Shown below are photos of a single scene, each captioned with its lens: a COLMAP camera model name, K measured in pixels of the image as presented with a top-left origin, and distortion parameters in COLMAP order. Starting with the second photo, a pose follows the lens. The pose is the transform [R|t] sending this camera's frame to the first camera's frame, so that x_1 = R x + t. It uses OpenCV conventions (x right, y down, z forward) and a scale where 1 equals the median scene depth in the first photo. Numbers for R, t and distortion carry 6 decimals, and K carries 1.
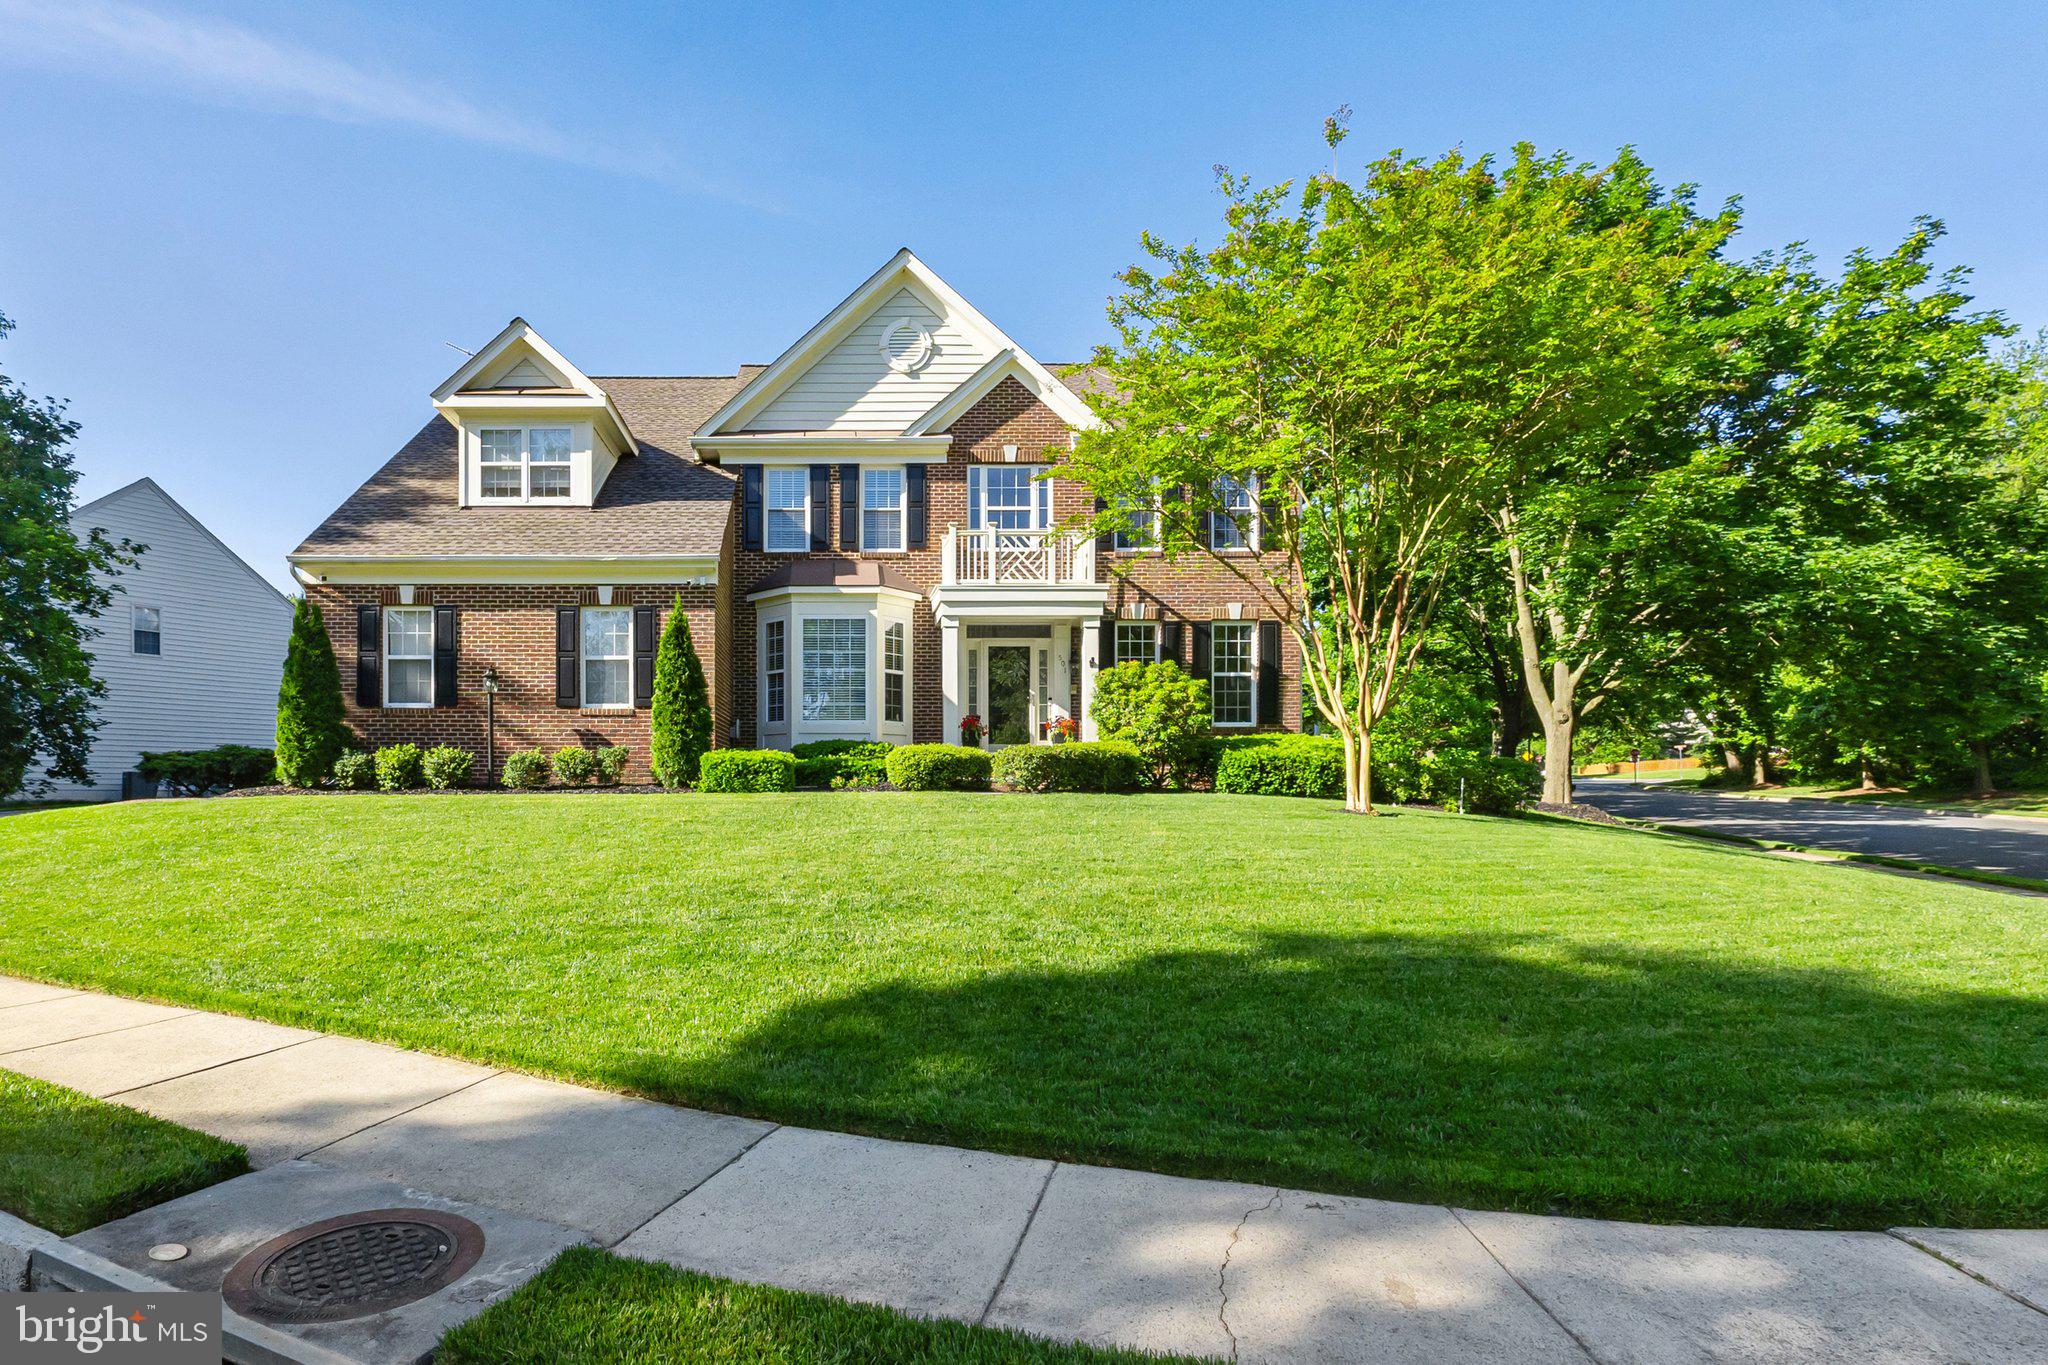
lens RADIAL K [[1026.3, 0, 1043.7], [0, 1026.3, 665.2], [0, 0, 1]] dist [-0.002833, 0.000006]
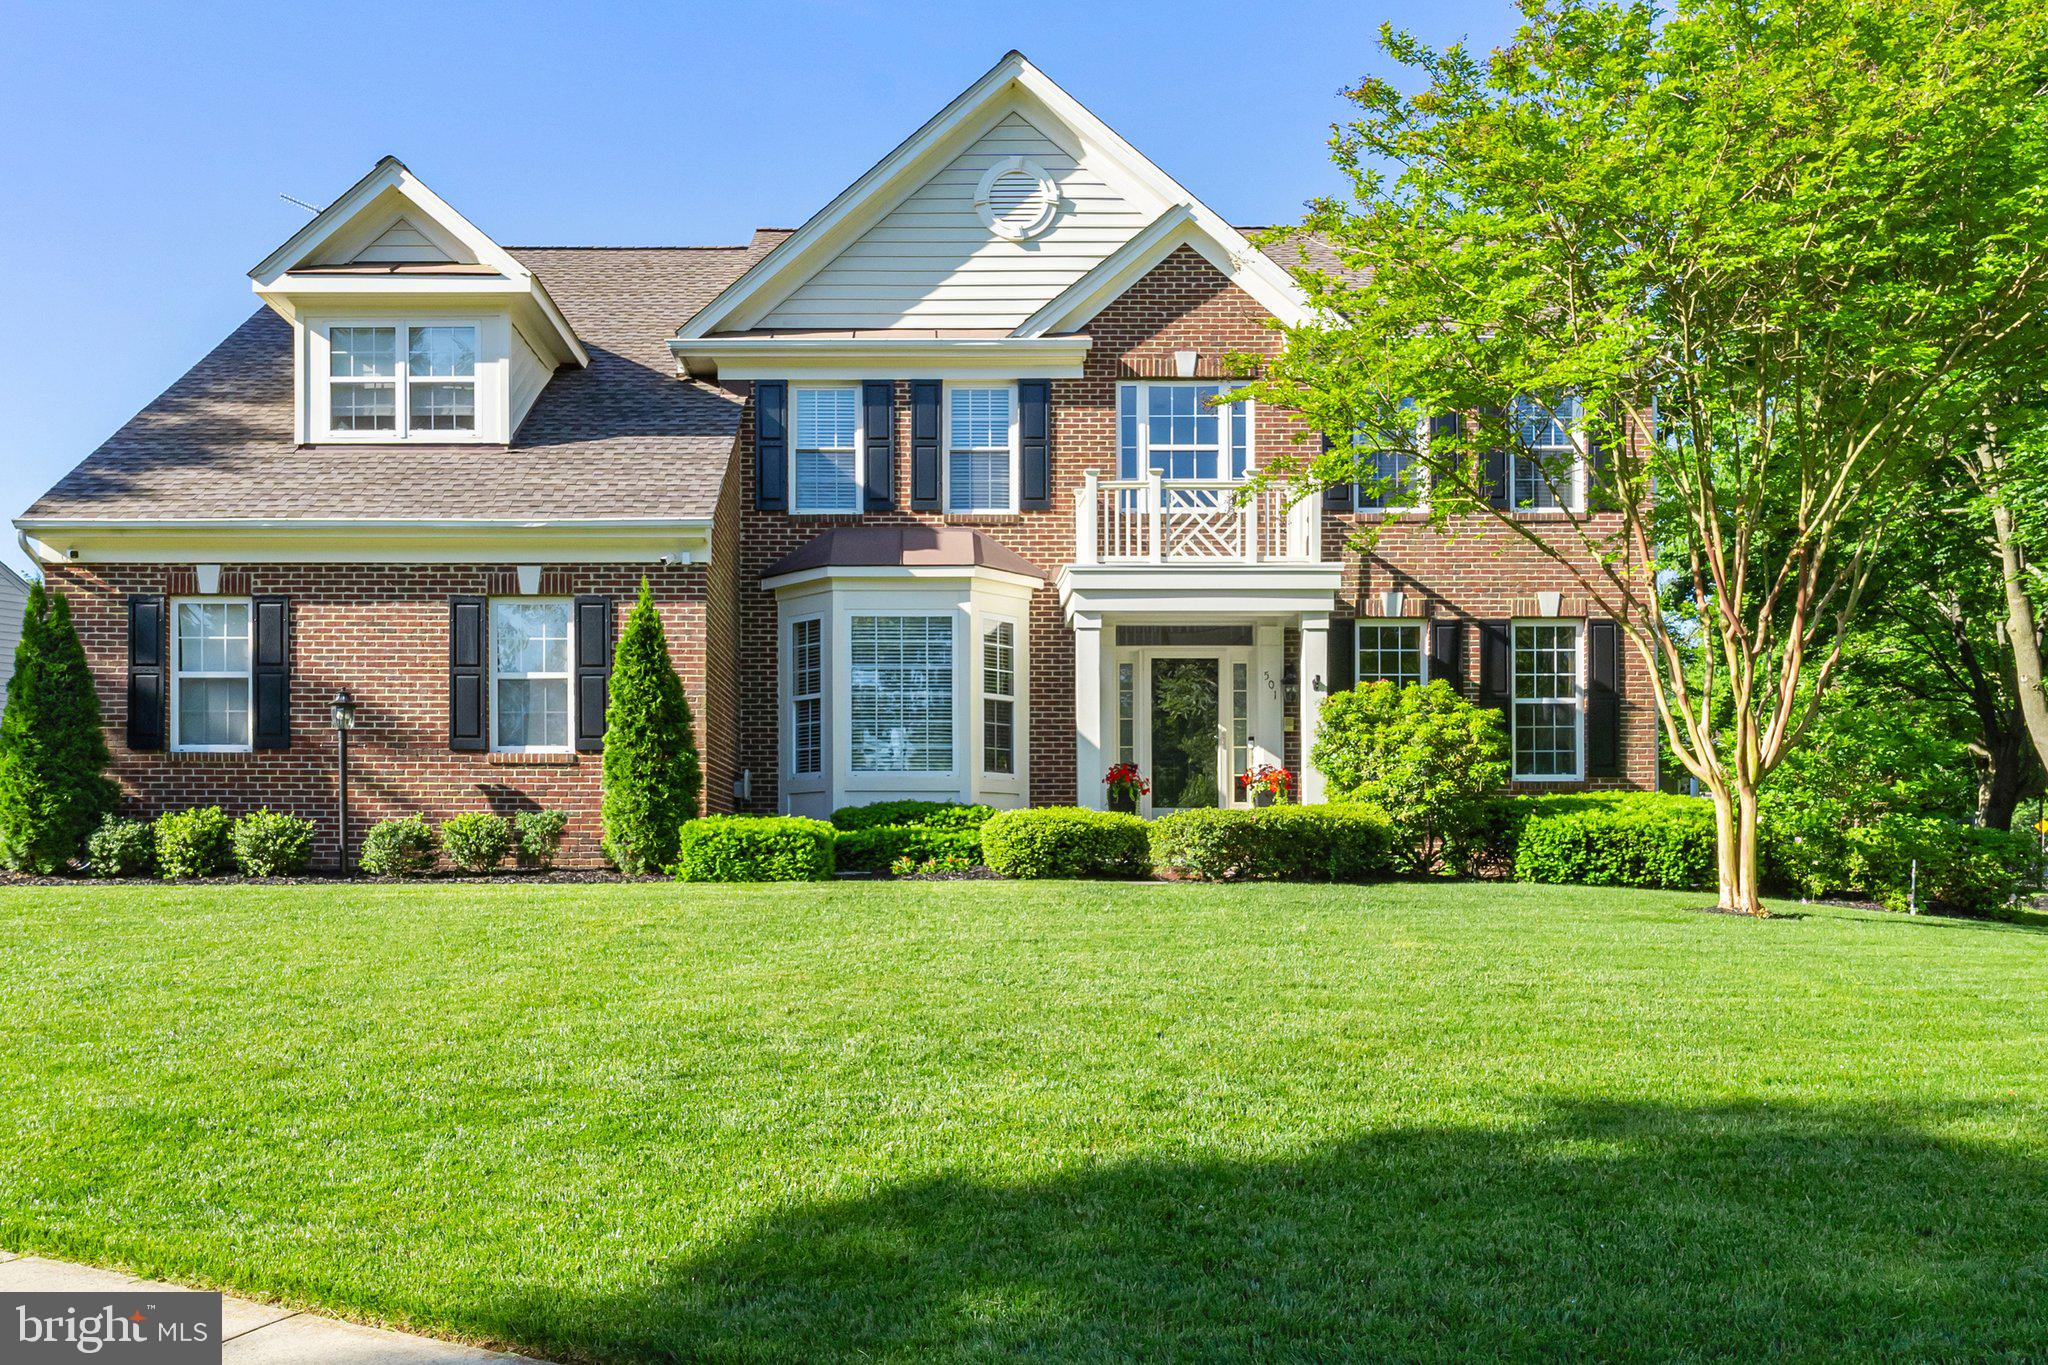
lens RADIAL K [[1592.4, 0, 1006.5], [0, 1592.4, 678.3], [0, 0, 1]] dist [0.002224, -0.000389]
pose [[0.999968, 0.000063, -0.008041, -0.129692], [-0.000109, 0.999983, -0.005747, 0.000275], [0.008040, 0.005748, 0.999951, -0.015388]]
